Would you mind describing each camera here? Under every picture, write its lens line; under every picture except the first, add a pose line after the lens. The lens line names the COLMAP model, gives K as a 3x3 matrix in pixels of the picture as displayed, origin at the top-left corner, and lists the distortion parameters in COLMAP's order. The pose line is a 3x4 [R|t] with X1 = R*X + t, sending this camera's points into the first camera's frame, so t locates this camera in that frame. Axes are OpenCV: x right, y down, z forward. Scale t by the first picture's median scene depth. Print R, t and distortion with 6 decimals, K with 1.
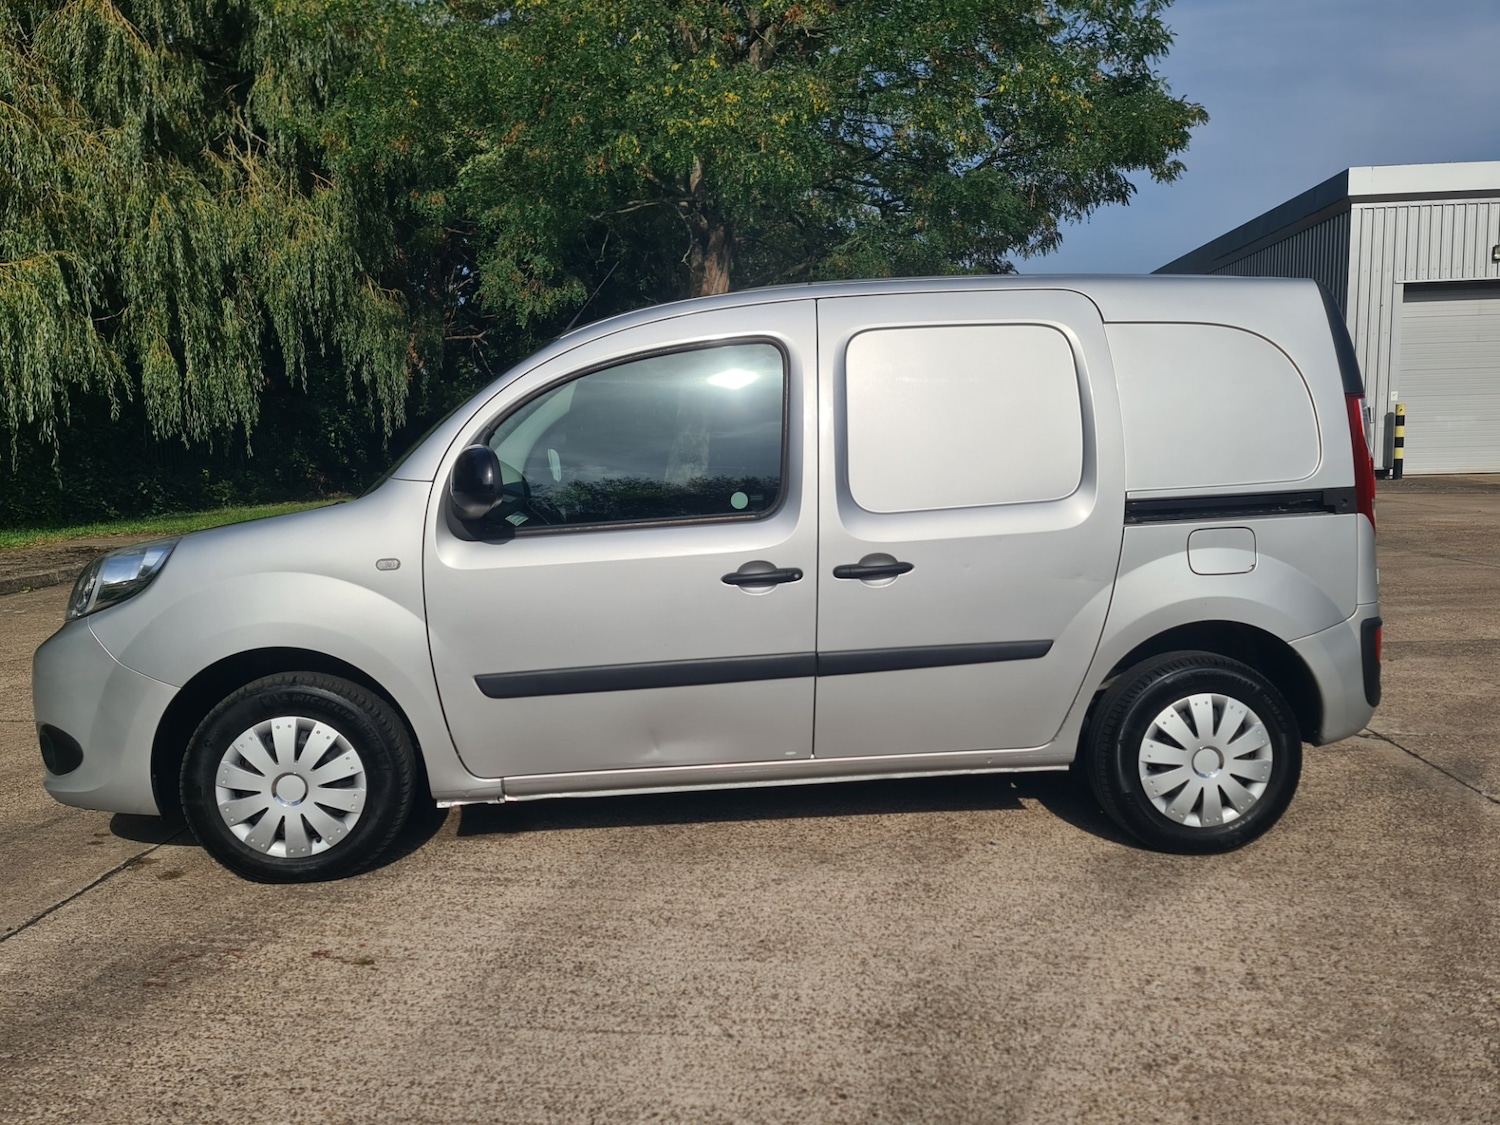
lens RADIAL K [[1151.7, 0, 758.9], [0, 1151.7, 565.6], [0, 0, 1]] dist [0.027306, 0.043674]
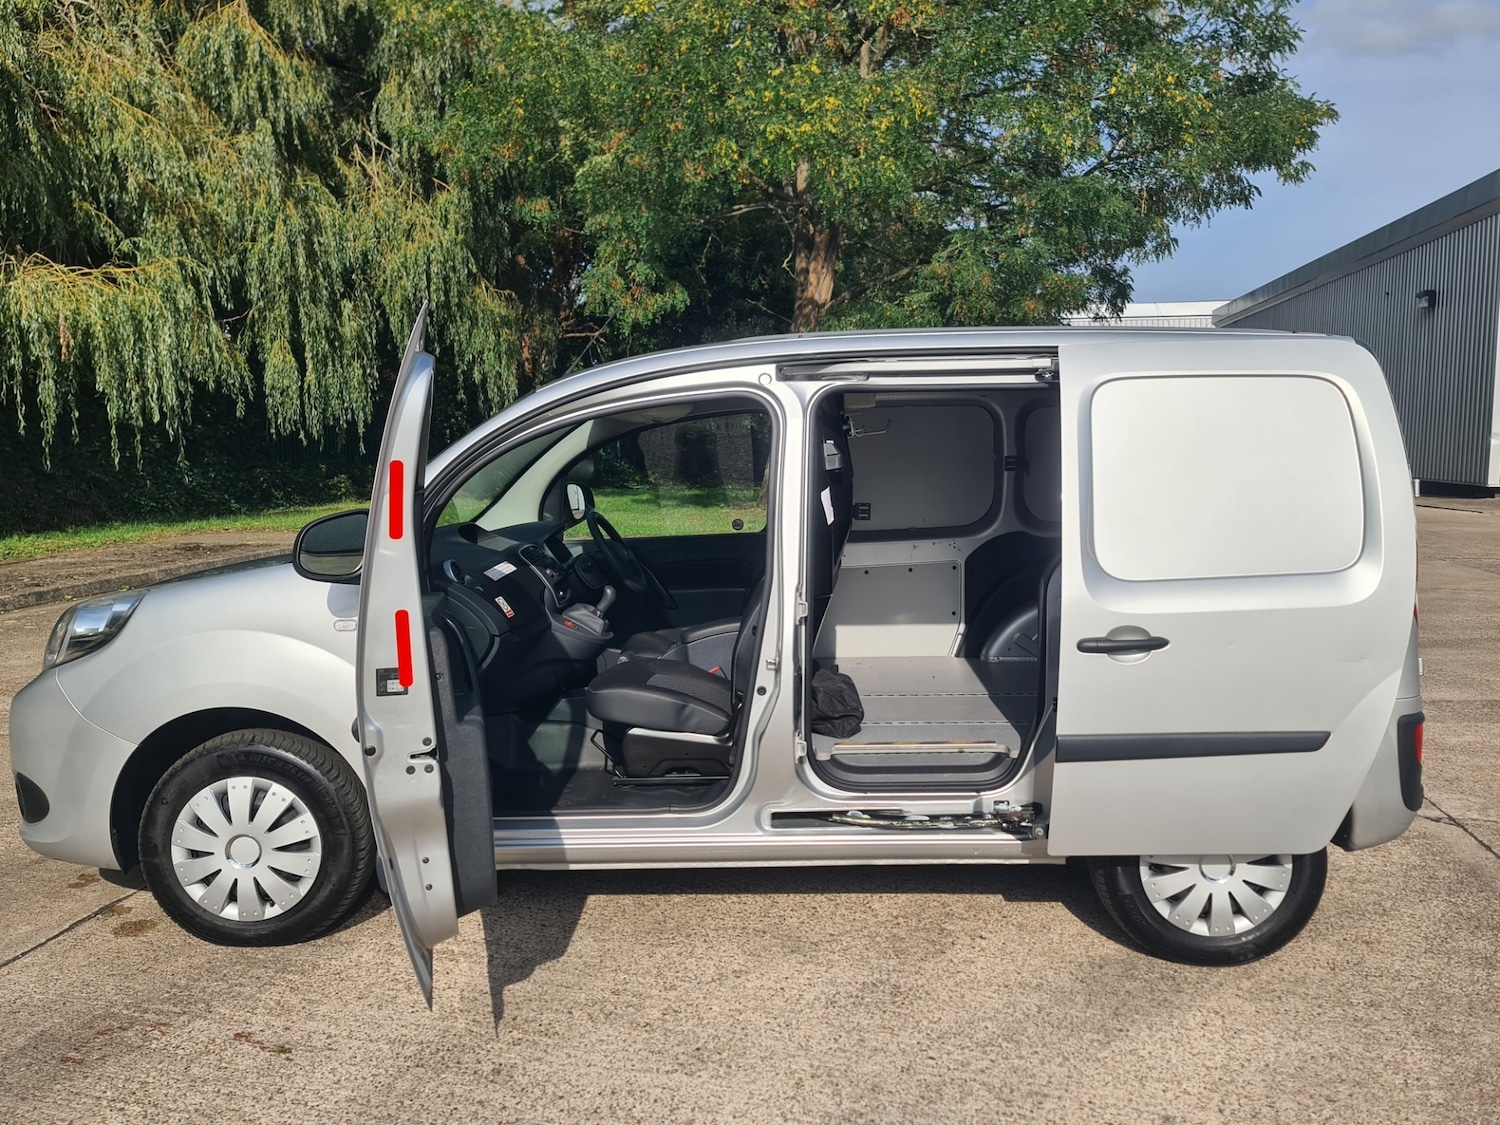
lens RADIAL K [[1154.2, 0, 774.6], [0, 1154.2, 554.1], [0, 0, 1]] dist [0.045600, -0.008409]
pose [[0.995577, 0.027035, -0.089971, 0.109754], [-0.027548, 0.999611, -0.004467, -0.058387], [0.089816, 0.006926, 0.995934, 0.051037]]
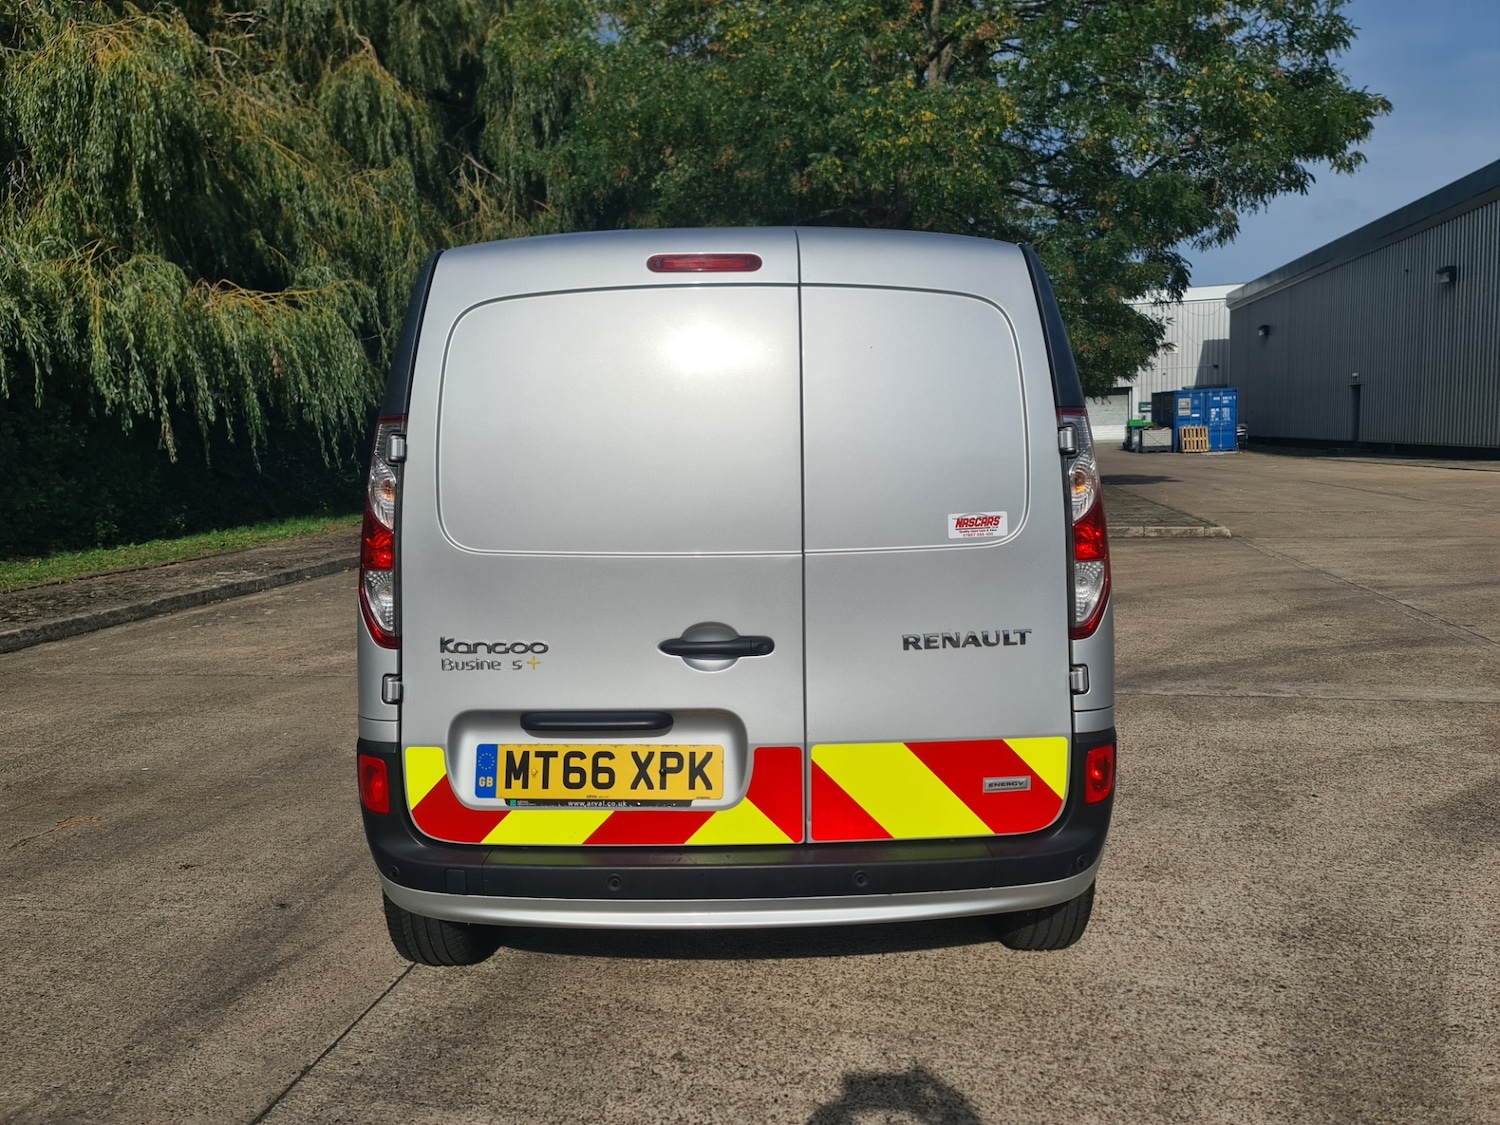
lens RADIAL K [[1072.7, 0, 754.5], [0, 1072.7, 557.7], [0, 0, 1]] dist [0.096846, -0.102060]
pose [[0.991809, -0.000737, -0.127730, -0.214577], [0.002177, 0.999936, 0.011138, -0.006861], [0.127713, -0.011325, 0.991746, -0.139700]]
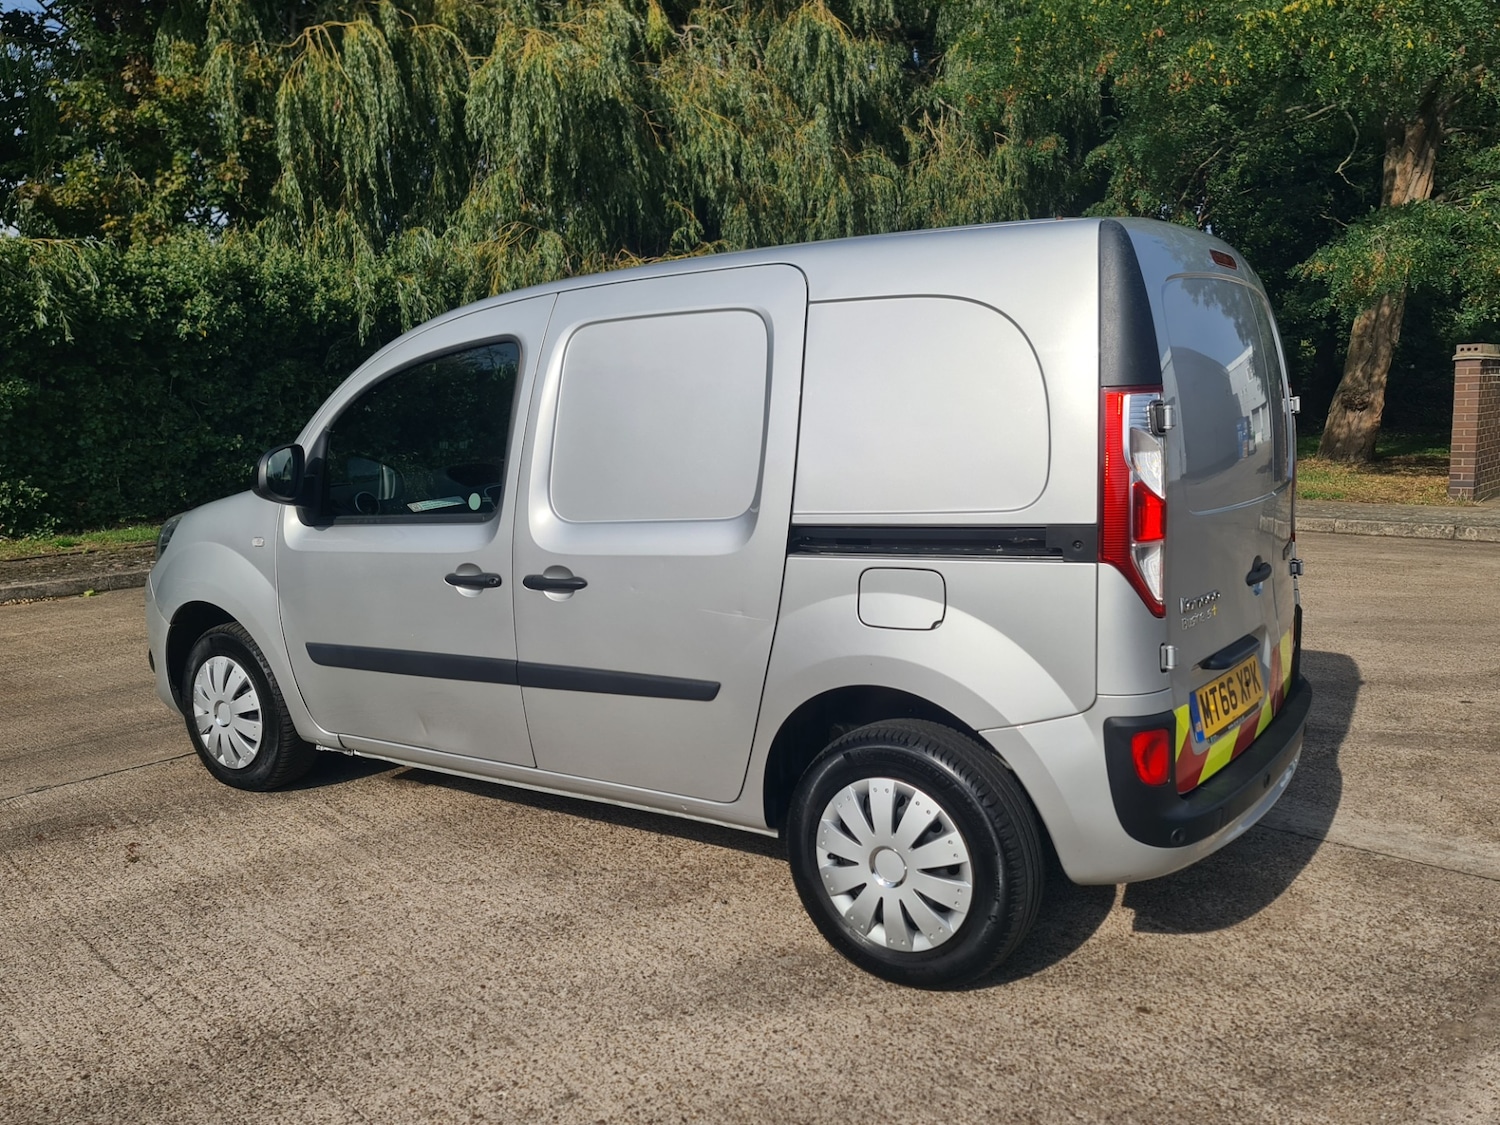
lens RADIAL K [[1154.2, 0, 774.6], [0, 1154.2, 554.1], [0, 0, 1]] dist [0.045600, -0.008409]
pose [[0.791673, 0.075852, -0.606218, 0.735410], [-0.050371, 0.996988, 0.058966, -0.076159], [0.608865, -0.016146, 0.793109, 0.323145]]
